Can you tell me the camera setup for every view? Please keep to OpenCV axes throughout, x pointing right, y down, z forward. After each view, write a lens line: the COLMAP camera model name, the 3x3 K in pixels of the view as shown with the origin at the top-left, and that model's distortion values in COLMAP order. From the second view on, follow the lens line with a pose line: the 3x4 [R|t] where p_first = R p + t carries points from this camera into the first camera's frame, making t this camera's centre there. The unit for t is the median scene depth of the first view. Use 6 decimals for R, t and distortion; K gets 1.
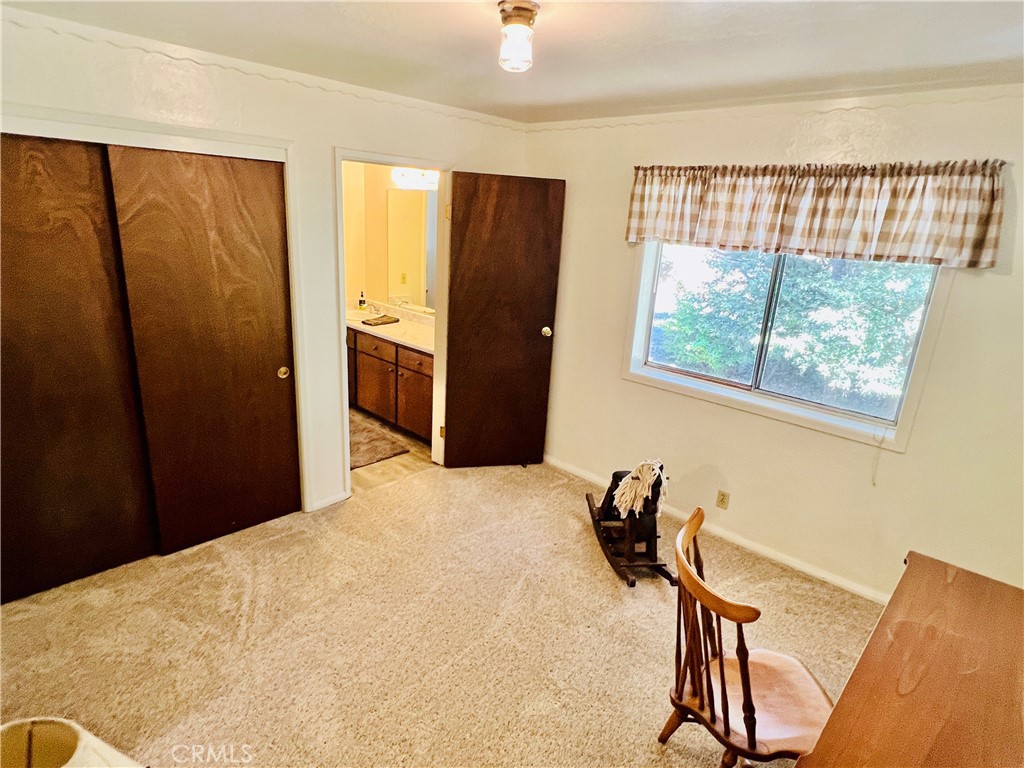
lens RADIAL K [[571.1, 0, 506.2], [0, 571.1, 383.3], [0, 0, 1]] dist [-0.005087, 0.000049]
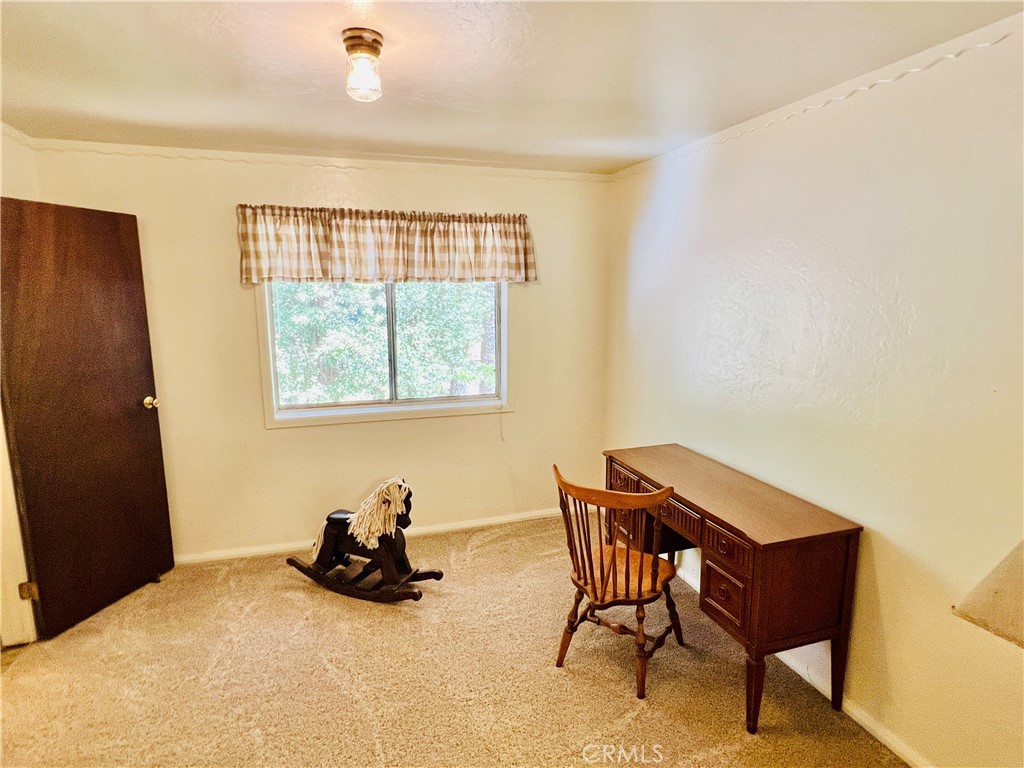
lens RADIAL K [[571.1, 0, 506.2], [0, 571.1, 383.3], [0, 0, 1]] dist [-0.005087, 0.000049]
pose [[0.479911, -0.203604, 0.853365, -0.484614], [0.272422, 0.959199, 0.075652, -0.055176], [-0.833950, 0.196169, 0.515796, 0.235057]]
